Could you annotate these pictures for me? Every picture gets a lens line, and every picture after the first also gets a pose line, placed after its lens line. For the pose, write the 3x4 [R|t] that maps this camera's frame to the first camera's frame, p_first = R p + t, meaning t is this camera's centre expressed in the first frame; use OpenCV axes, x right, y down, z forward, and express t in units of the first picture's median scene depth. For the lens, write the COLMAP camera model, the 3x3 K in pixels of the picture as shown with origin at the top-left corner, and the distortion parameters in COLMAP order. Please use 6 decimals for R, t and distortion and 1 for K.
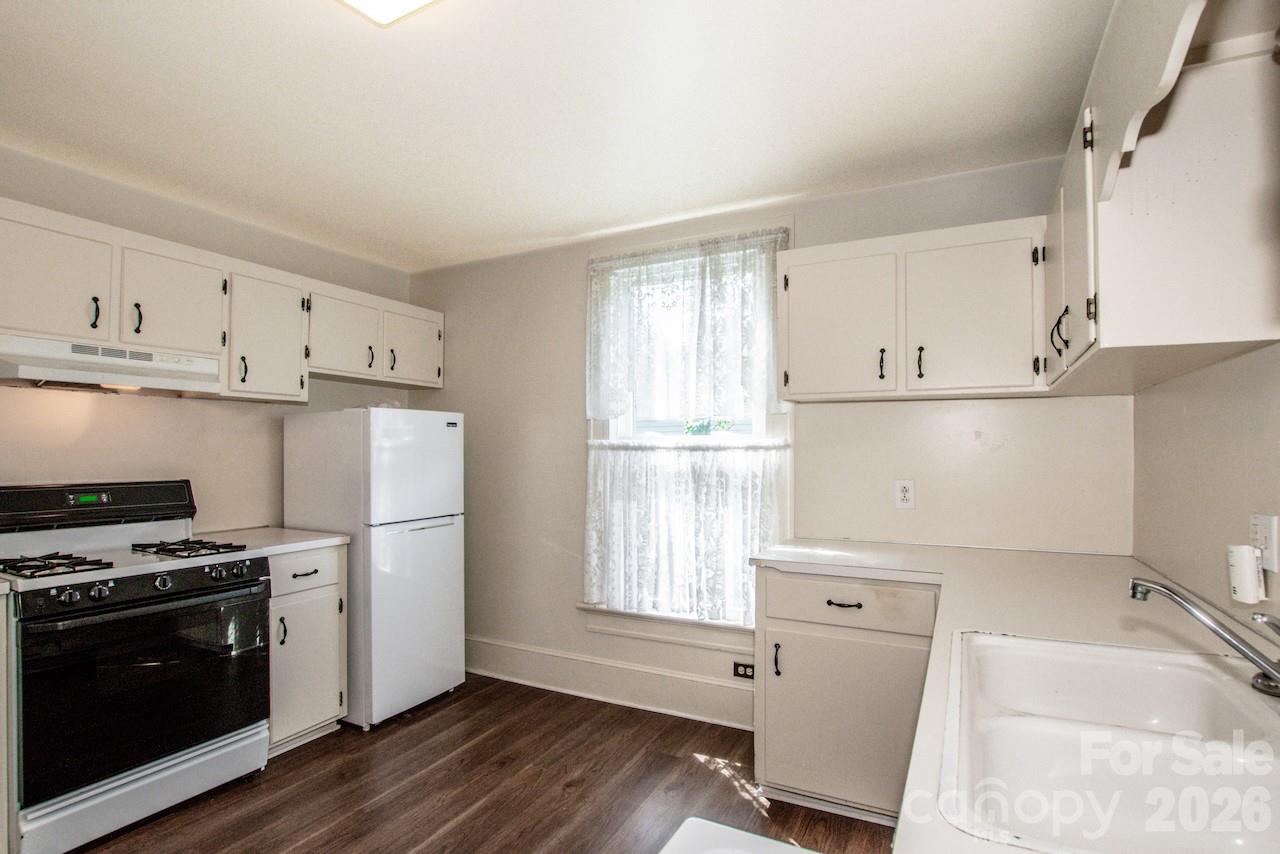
lens RADIAL K [[615.5, 0, 639.2], [0, 615.5, 444.1], [0, 0, 1]] dist [-0.023838, 0.000957]
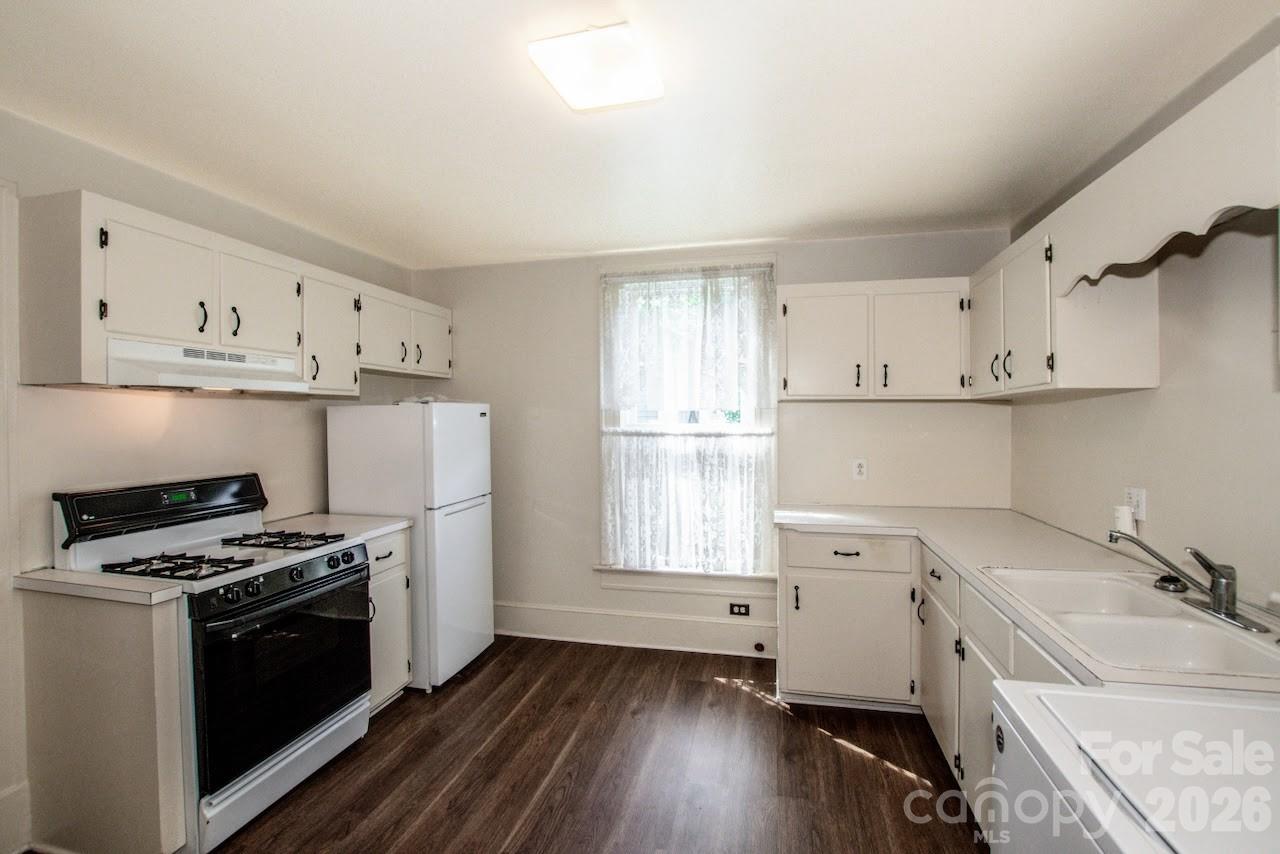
lens RADIAL K [[568.5, 0, 634.1], [0, 568.5, 415.5], [0, 0, 1]] dist [-0.024786, -0.000257]
pose [[0.969618, -0.003419, 0.244598, -0.326309], [0.000443, 0.999925, 0.012221, -0.047837], [-0.244622, -0.011741, 0.969547, -0.081975]]
